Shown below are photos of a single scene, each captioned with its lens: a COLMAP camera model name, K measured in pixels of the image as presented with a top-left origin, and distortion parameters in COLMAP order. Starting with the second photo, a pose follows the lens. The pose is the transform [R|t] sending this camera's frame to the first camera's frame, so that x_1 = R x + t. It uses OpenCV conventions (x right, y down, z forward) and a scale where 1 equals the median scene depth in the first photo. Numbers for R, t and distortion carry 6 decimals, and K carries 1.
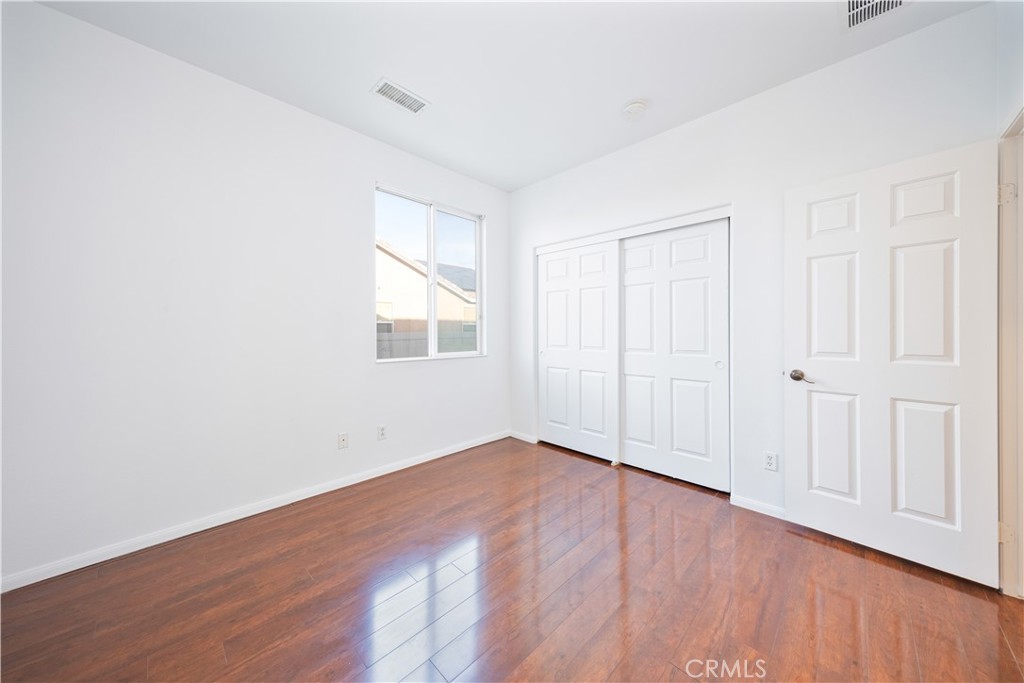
lens RADIAL K [[346.5, 0, 514.6], [0, 346.5, 333.8], [0, 0, 1]] dist [-0.000094, -0.000036]
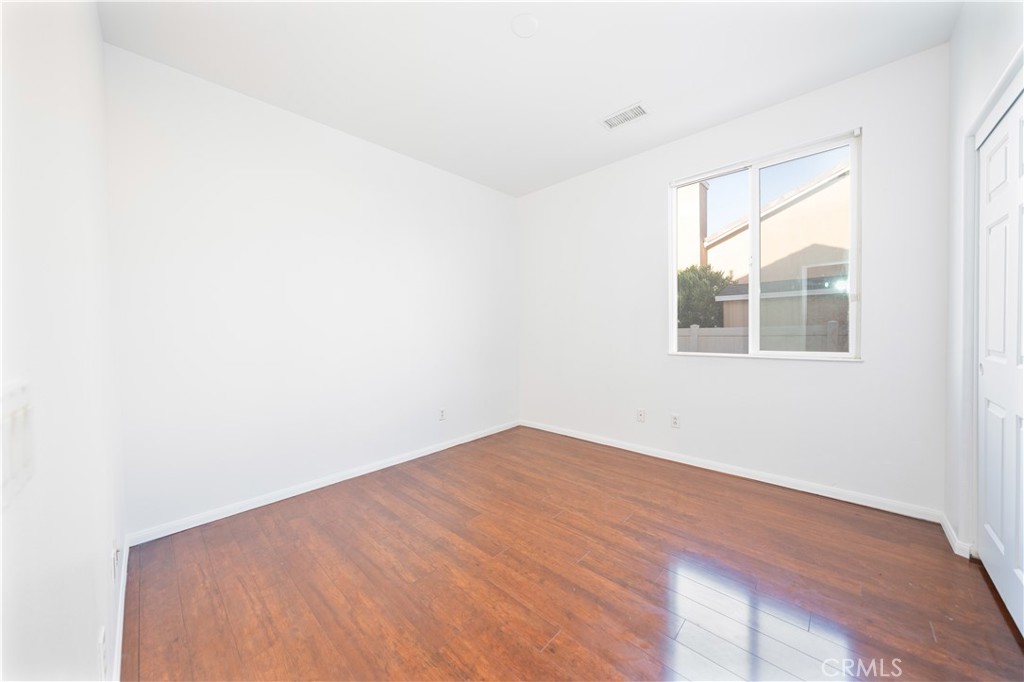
lens RADIAL K [[350.0, 0, 513.0], [0, 350.0, 338.1], [0, 0, 1]] dist [-0.001732, -0.000140]
pose [[0.011967, 0.028810, -0.999513, 0.742973], [0.016213, 0.999448, 0.029002, -0.006808], [0.999797, -0.016552, 0.011494, 0.557044]]
